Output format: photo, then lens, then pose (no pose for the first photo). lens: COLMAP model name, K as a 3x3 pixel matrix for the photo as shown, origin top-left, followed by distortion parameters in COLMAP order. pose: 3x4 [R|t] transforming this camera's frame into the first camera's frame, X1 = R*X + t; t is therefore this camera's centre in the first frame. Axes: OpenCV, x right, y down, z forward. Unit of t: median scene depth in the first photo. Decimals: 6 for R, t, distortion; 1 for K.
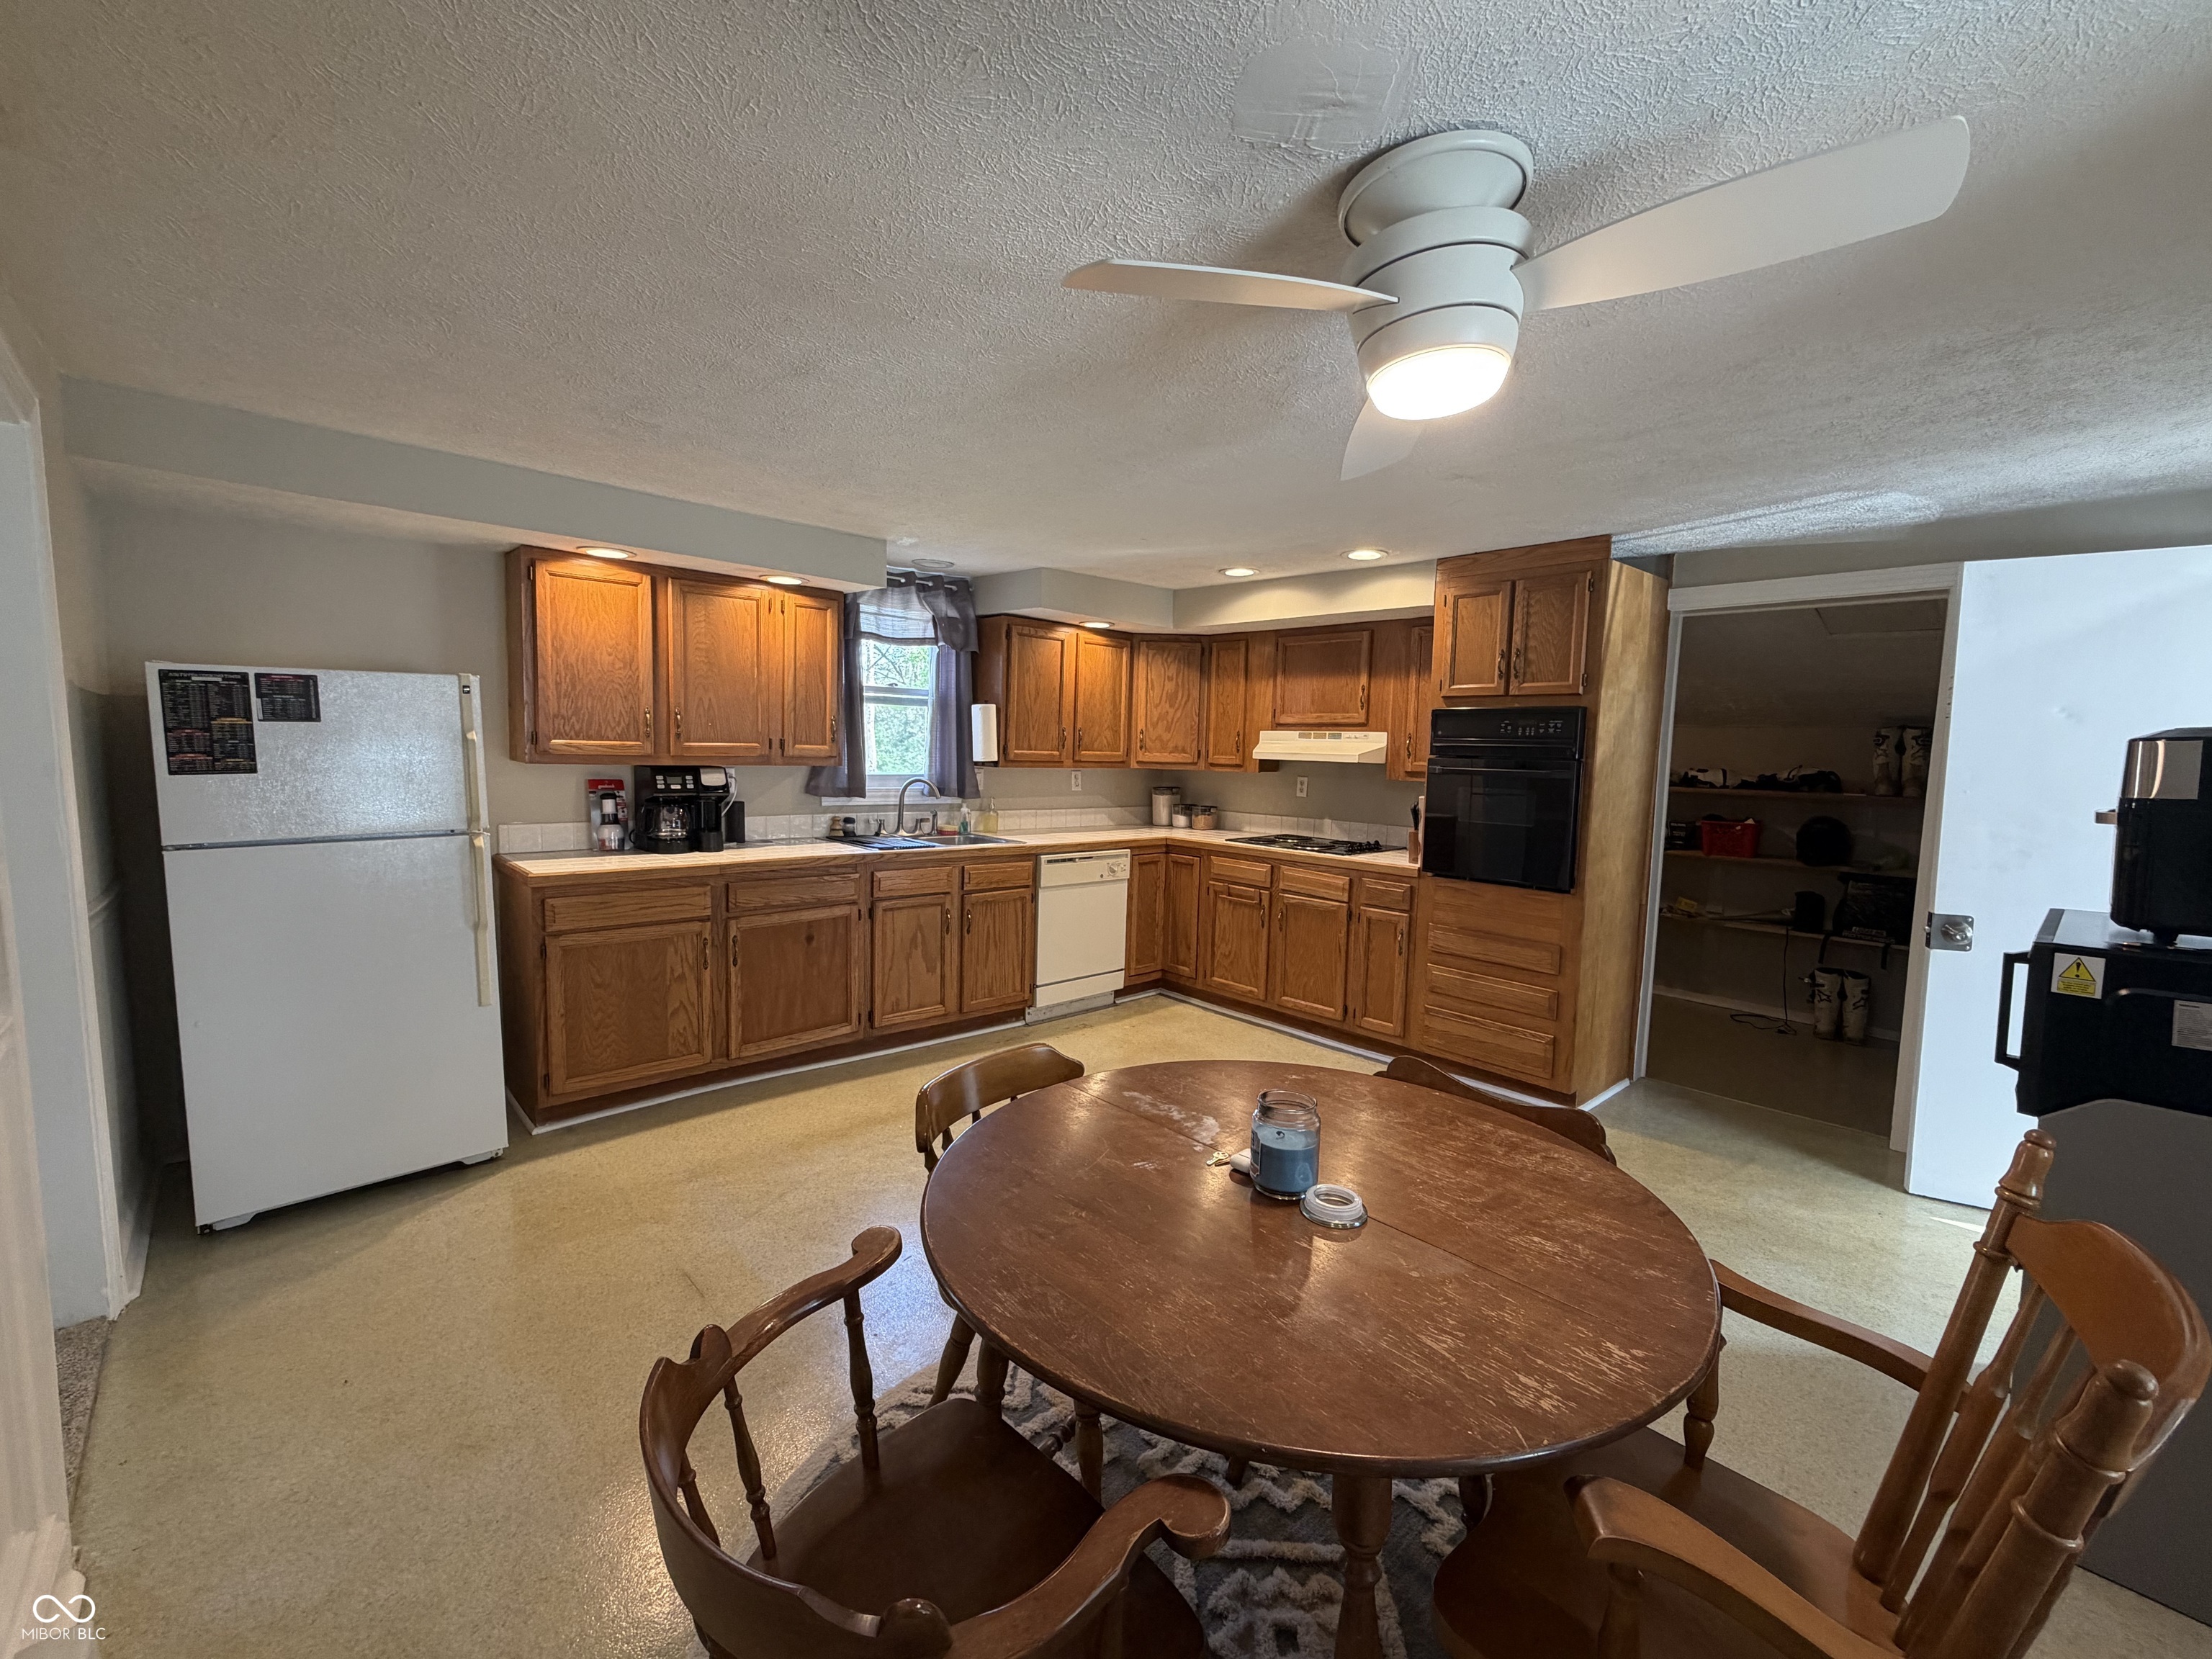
lens RADIAL K [[928.7, 0, 1106.0], [0, 928.7, 829.5], [0, 0, 1]] dist [0.000683, 0.000039]
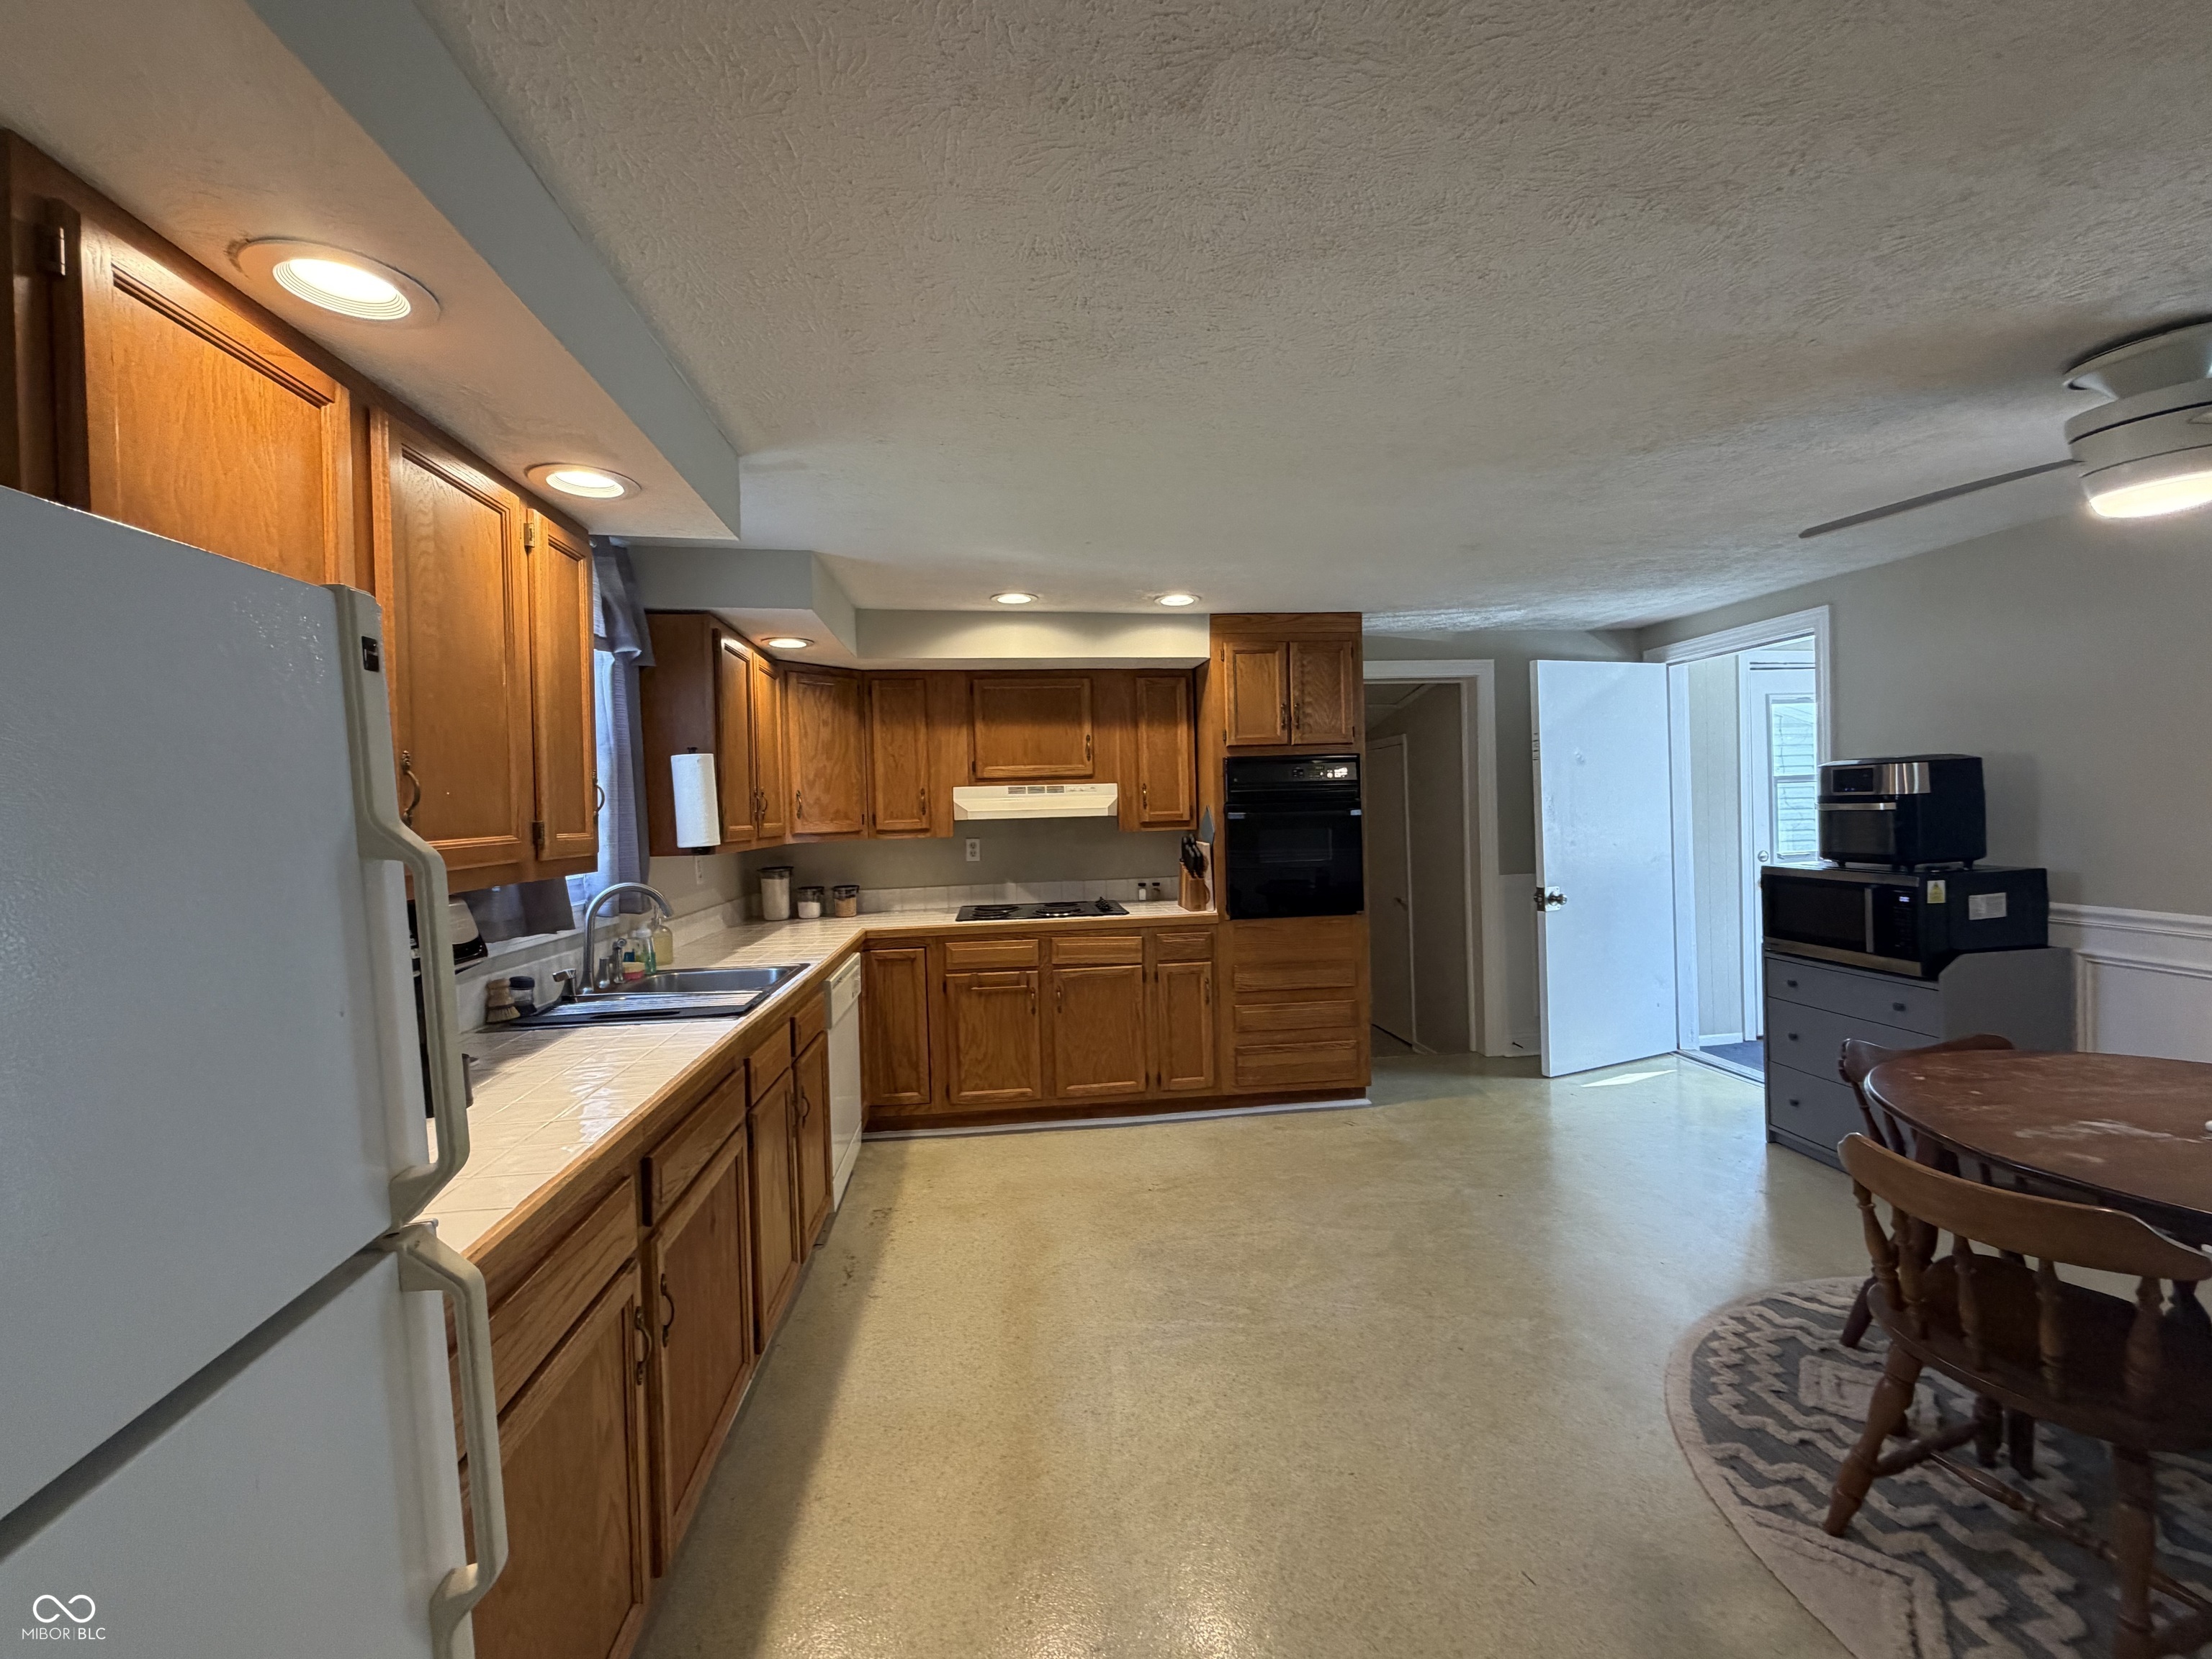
lens RADIAL K [[928.7, 0, 1106.0], [0, 928.7, 829.5], [0, 0, 1]] dist [0.000683, 0.000039]
pose [[0.580964, -0.062685, 0.811512, -0.485254], [0.117375, 0.993061, -0.007321, -0.050271], [-0.805421, 0.099504, 0.584291, 0.439633]]
